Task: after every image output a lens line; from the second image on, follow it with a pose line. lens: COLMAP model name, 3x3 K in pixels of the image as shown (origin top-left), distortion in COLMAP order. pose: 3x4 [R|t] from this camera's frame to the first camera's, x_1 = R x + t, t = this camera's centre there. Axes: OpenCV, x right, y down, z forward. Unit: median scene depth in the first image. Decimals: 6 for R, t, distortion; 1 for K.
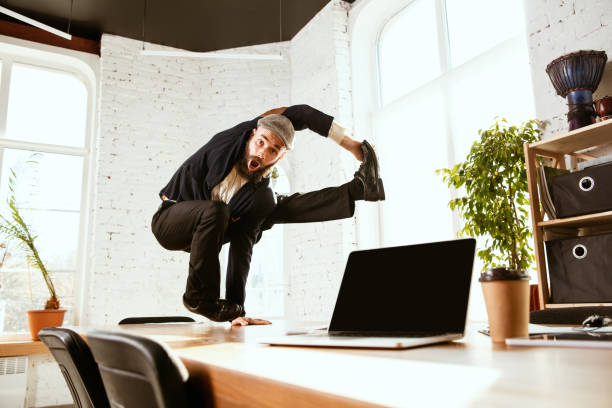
lens RADIAL K [[522.5, 0, 306.0], [0, 522.5, 204.0], [0, 0, 1]] dist [-0.048601, 0.077261]
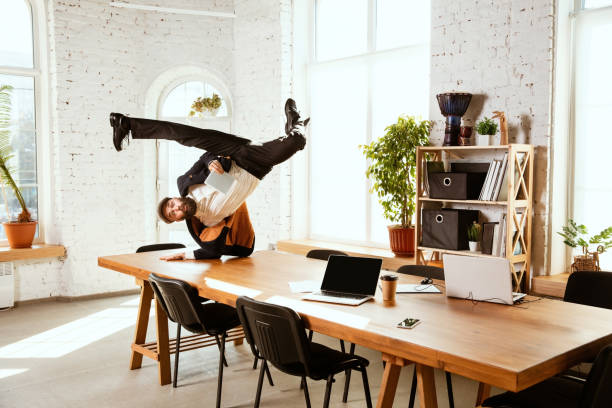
lens RADIAL K [[610.3, 0, 306.0], [0, 610.3, 204.0], [0, 0, 1]] dist [-0.017091, 0.116309]
pose [[0.980075, 0.013957, 0.198137, -0.174271], [-0.063560, 0.967114, 0.246272, -0.246046], [-0.188184, -0.253959, 0.948732, -0.469841]]
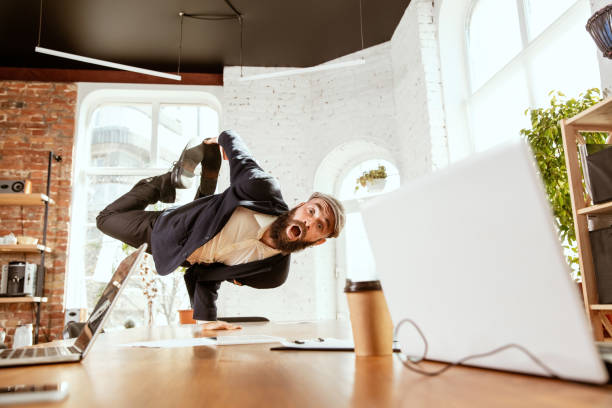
lens RADIAL K [[505.9, 0, 306.0], [0, 505.9, 204.0], [0, 0, 1]] dist [-0.037979, 0.011348]
pose [[0.927697, -0.079121, -0.364853, 0.207295], [0.080659, 0.996681, -0.011048, -0.000972], [0.364516, -0.019179, 0.931000, 0.037074]]
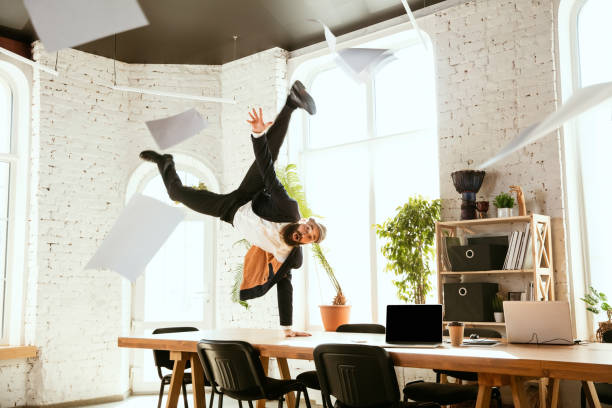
lens RADIAL K [[702.7, 0, 306.0], [0, 702.7, 204.0], [0, 0, 1]] dist [0.044077, 0.052808]
pose [[0.949274, 0.049758, 0.310487, -0.415277], [-0.070318, 0.995986, 0.055374, -0.170821], [-0.306486, -0.074398, 0.948963, -0.610606]]
